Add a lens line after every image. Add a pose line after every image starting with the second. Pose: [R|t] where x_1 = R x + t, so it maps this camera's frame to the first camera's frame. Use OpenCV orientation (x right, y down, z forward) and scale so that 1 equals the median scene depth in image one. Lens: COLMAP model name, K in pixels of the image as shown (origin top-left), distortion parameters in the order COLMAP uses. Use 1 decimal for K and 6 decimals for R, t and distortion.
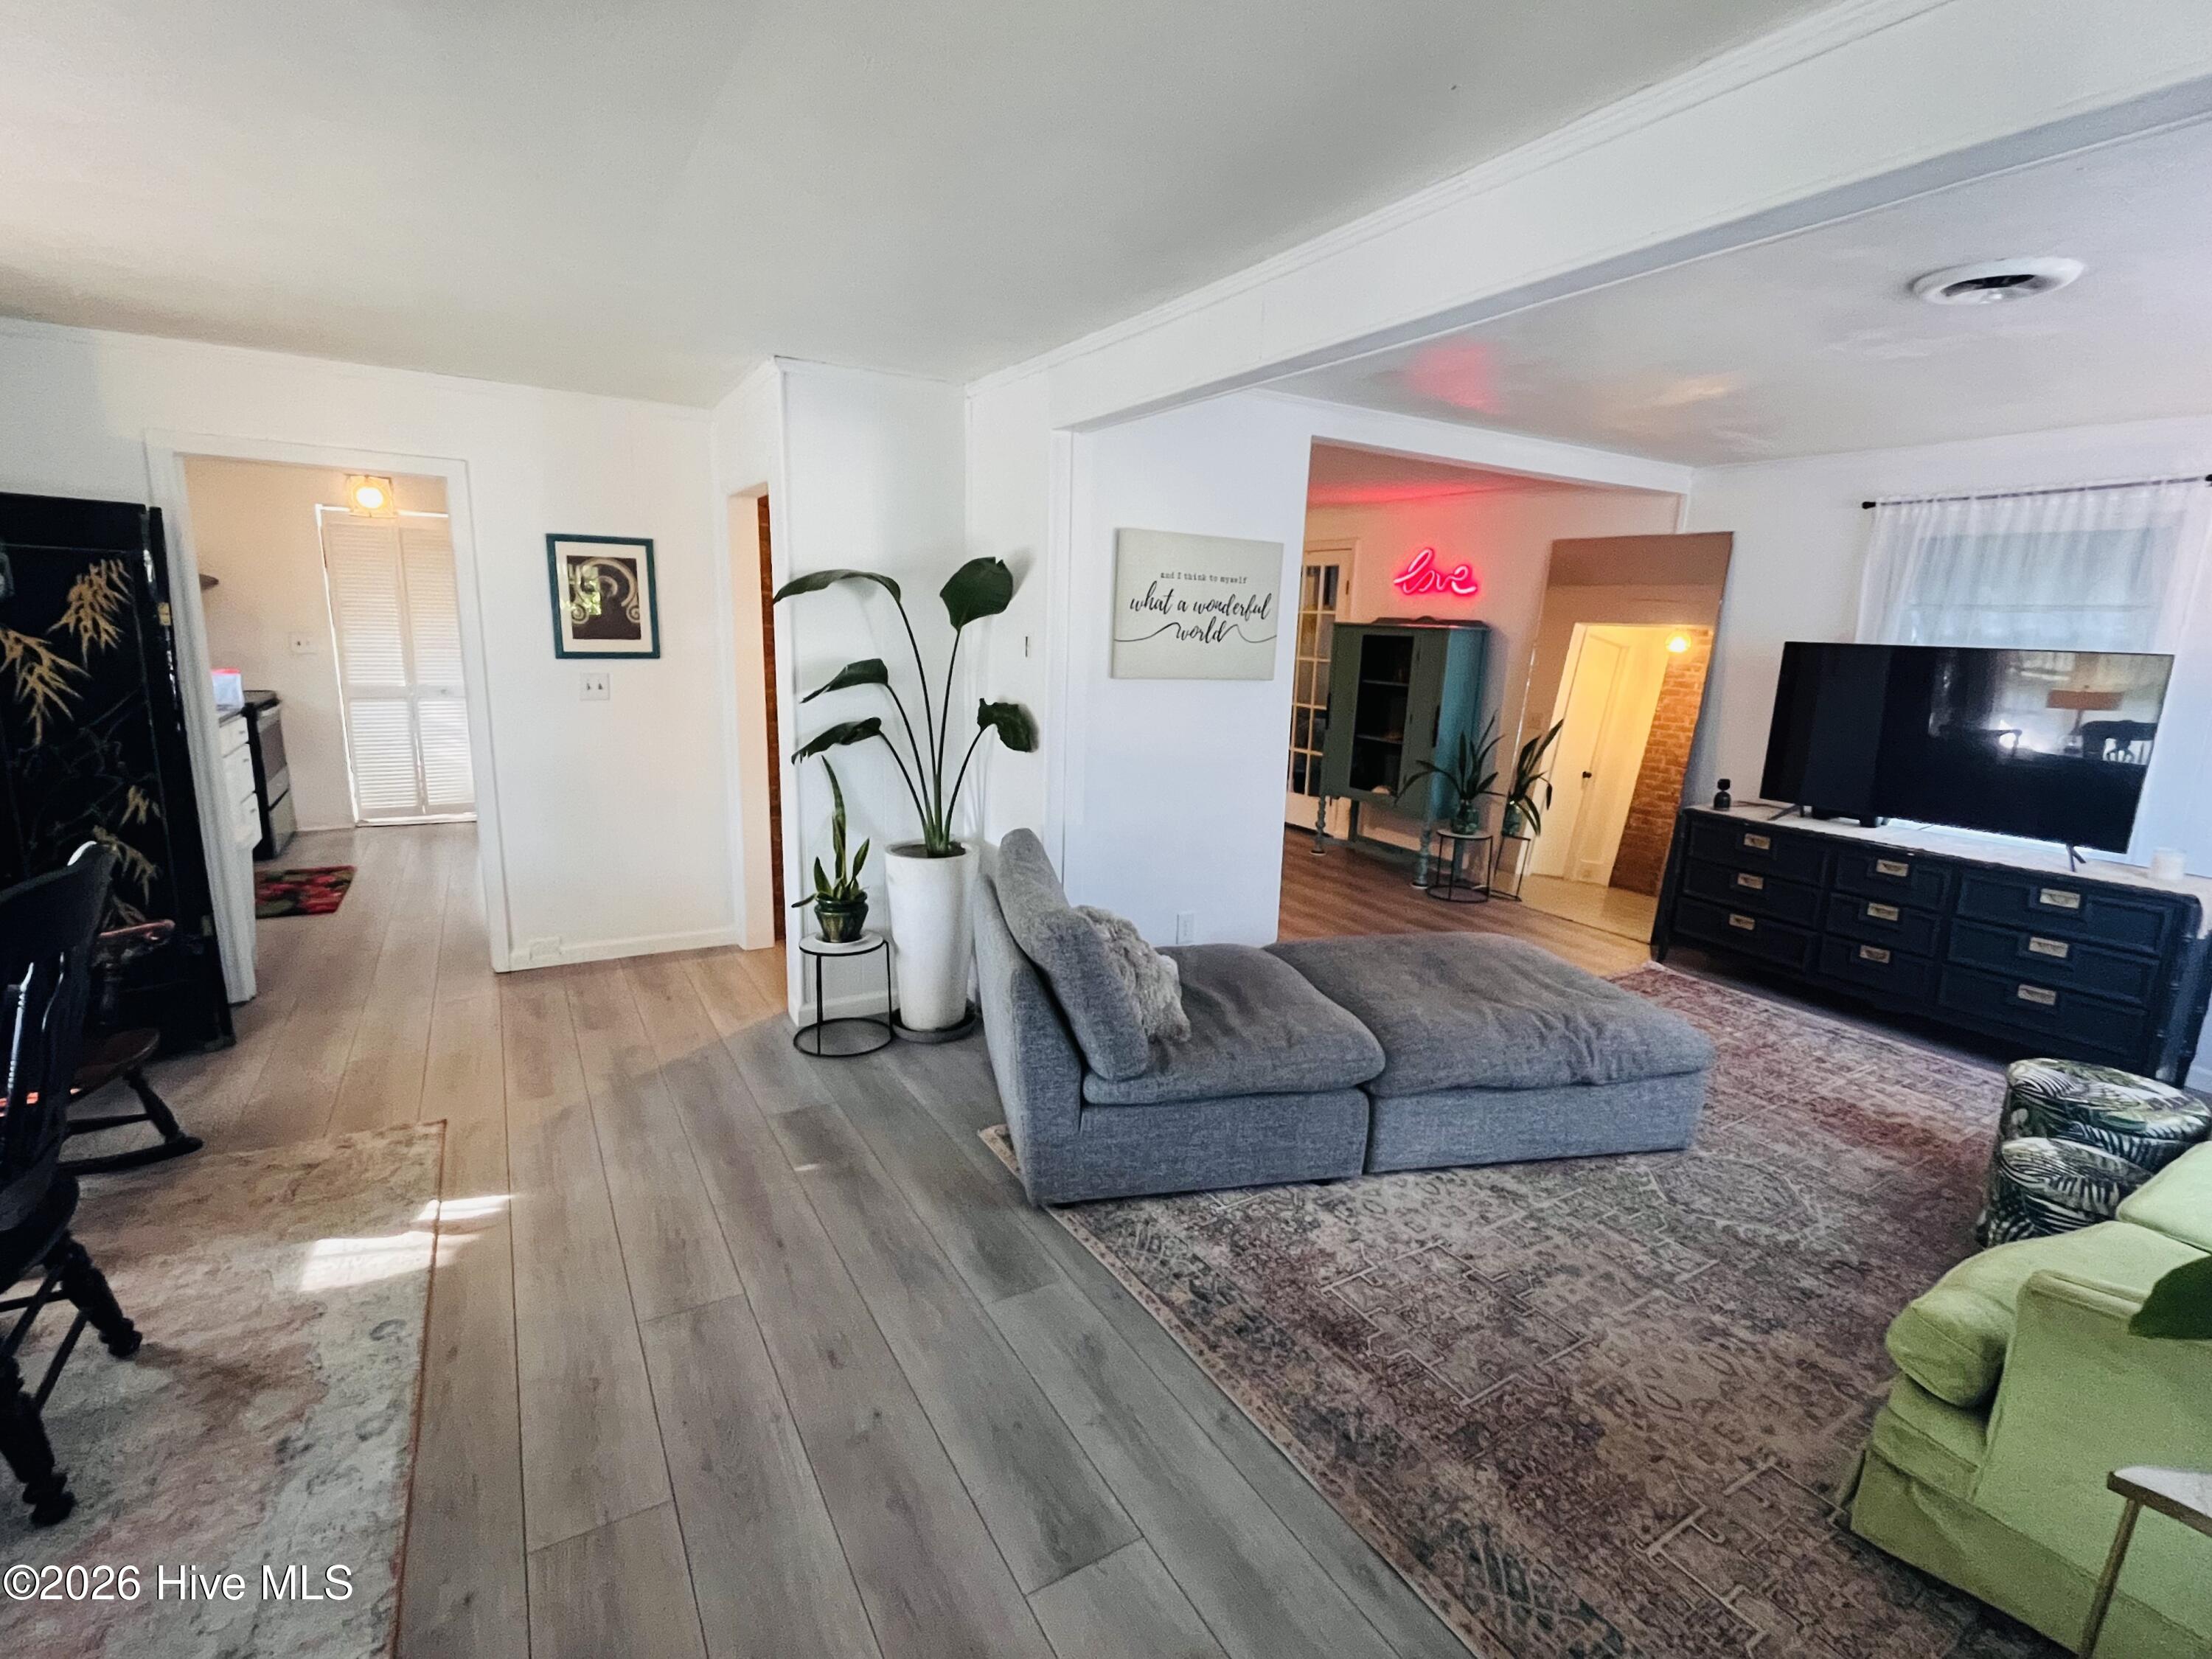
lens RADIAL K [[1017.5, 0, 1098.0], [0, 1017.5, 833.9], [0, 0, 1]] dist [-0.002209, -0.000988]
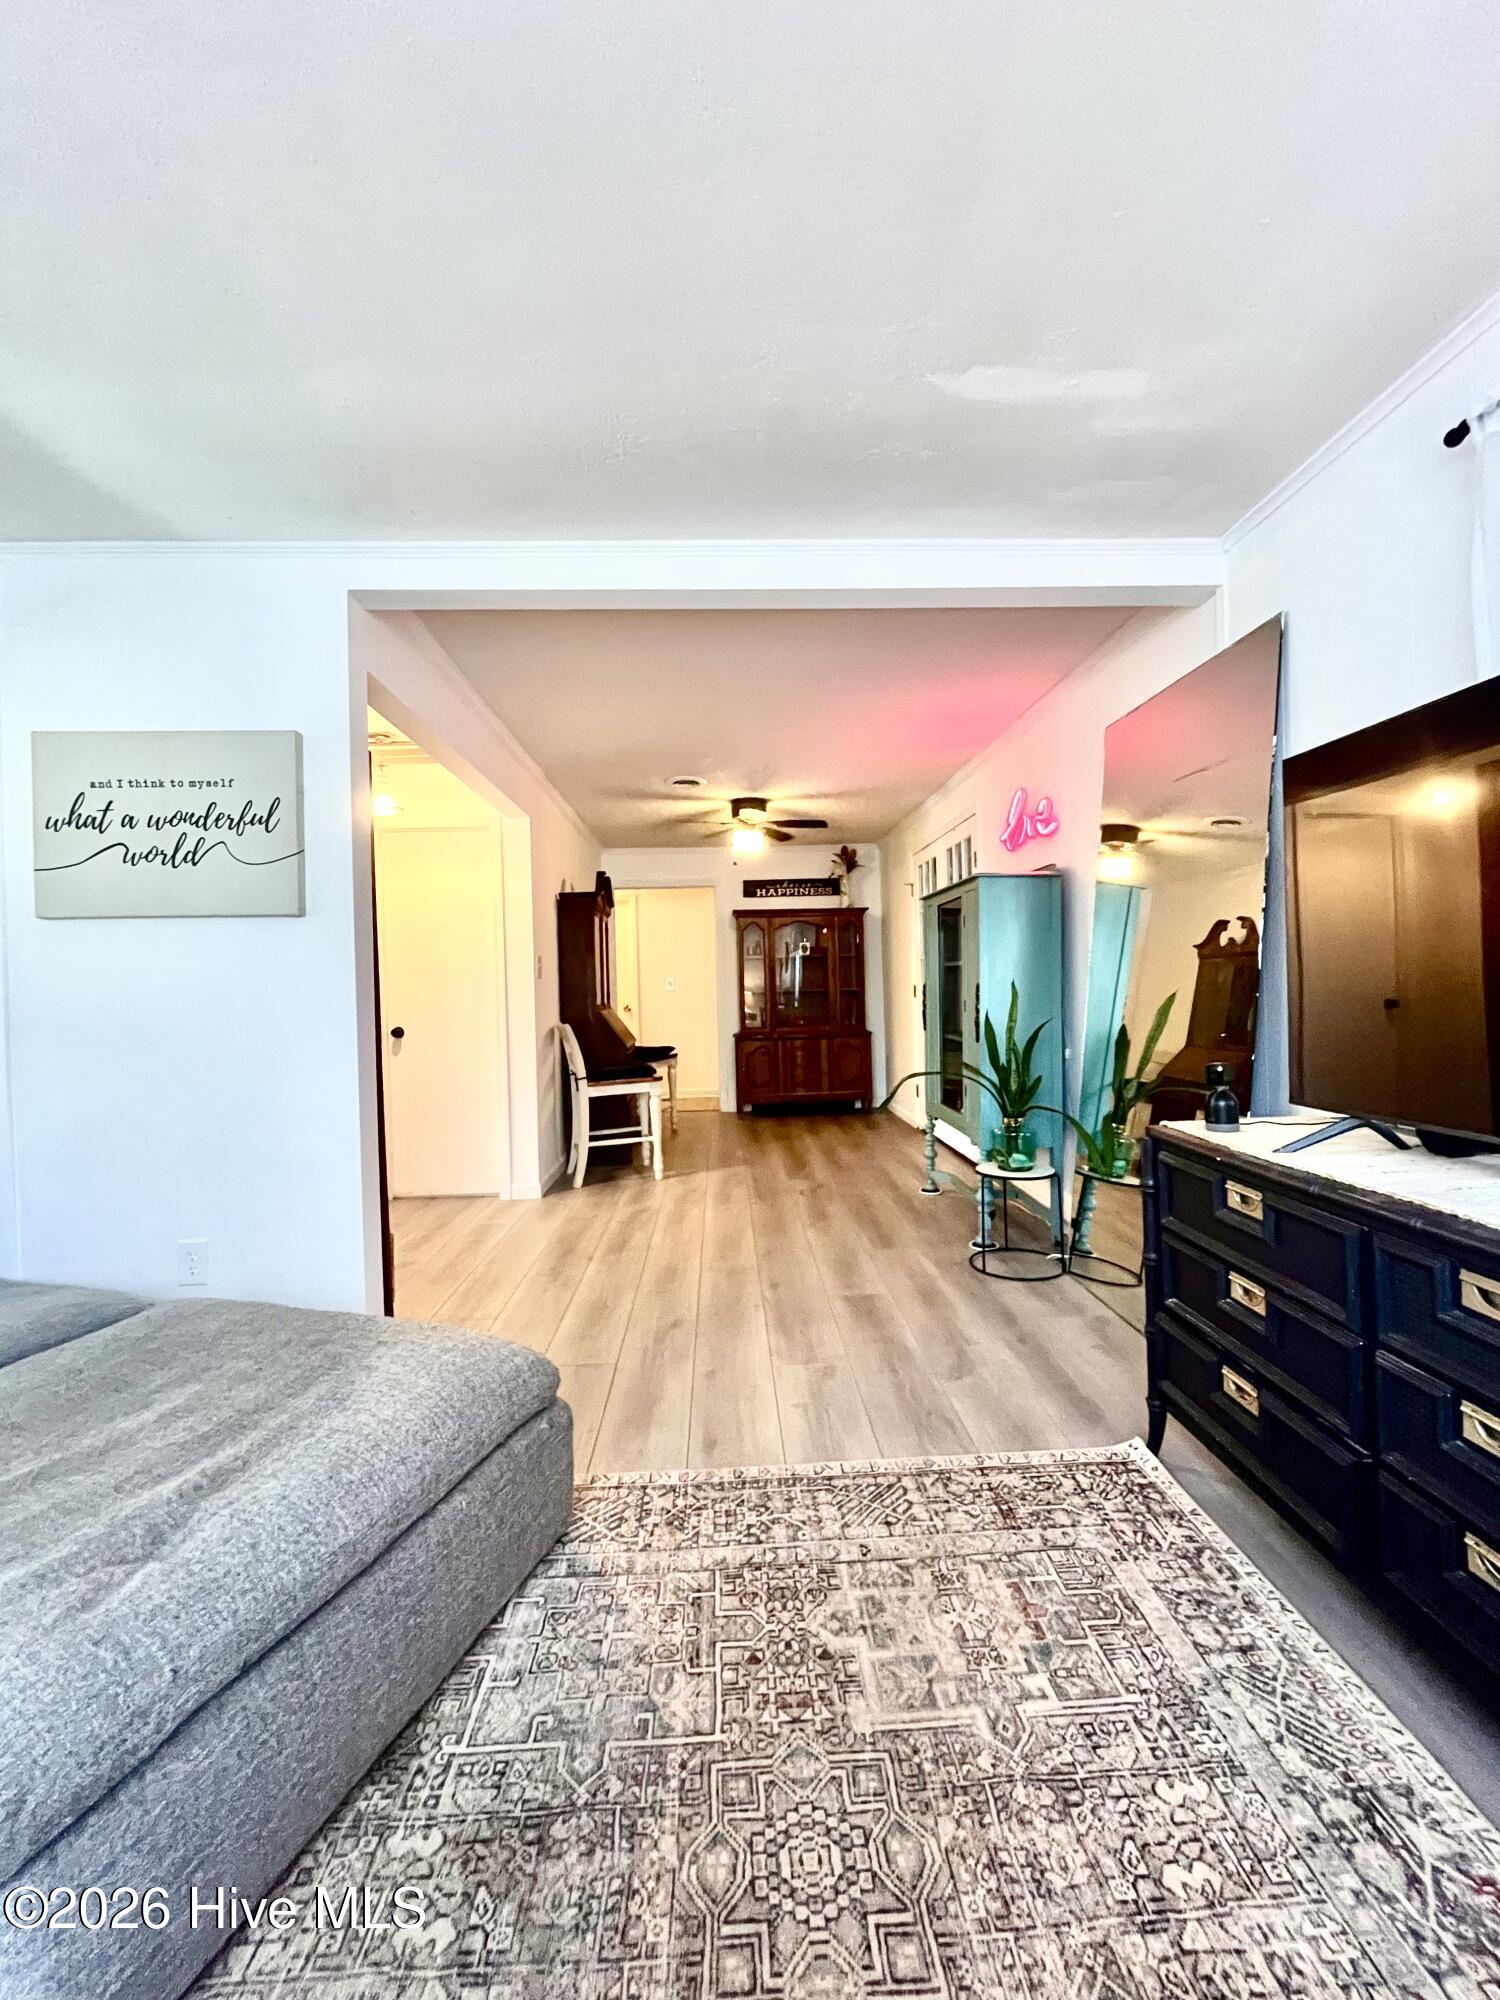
lens RADIAL K [[835.5, 0, 749.9], [0, 835.5, 995.7], [0, 0, 1]] dist [-0.005814, 0.000820]
pose [[0.877775, -0.048120, -0.476649, 0.919720], [-0.048669, 0.980838, -0.188646, -0.000590], [0.476594, 0.188787, 0.858614, 0.832525]]
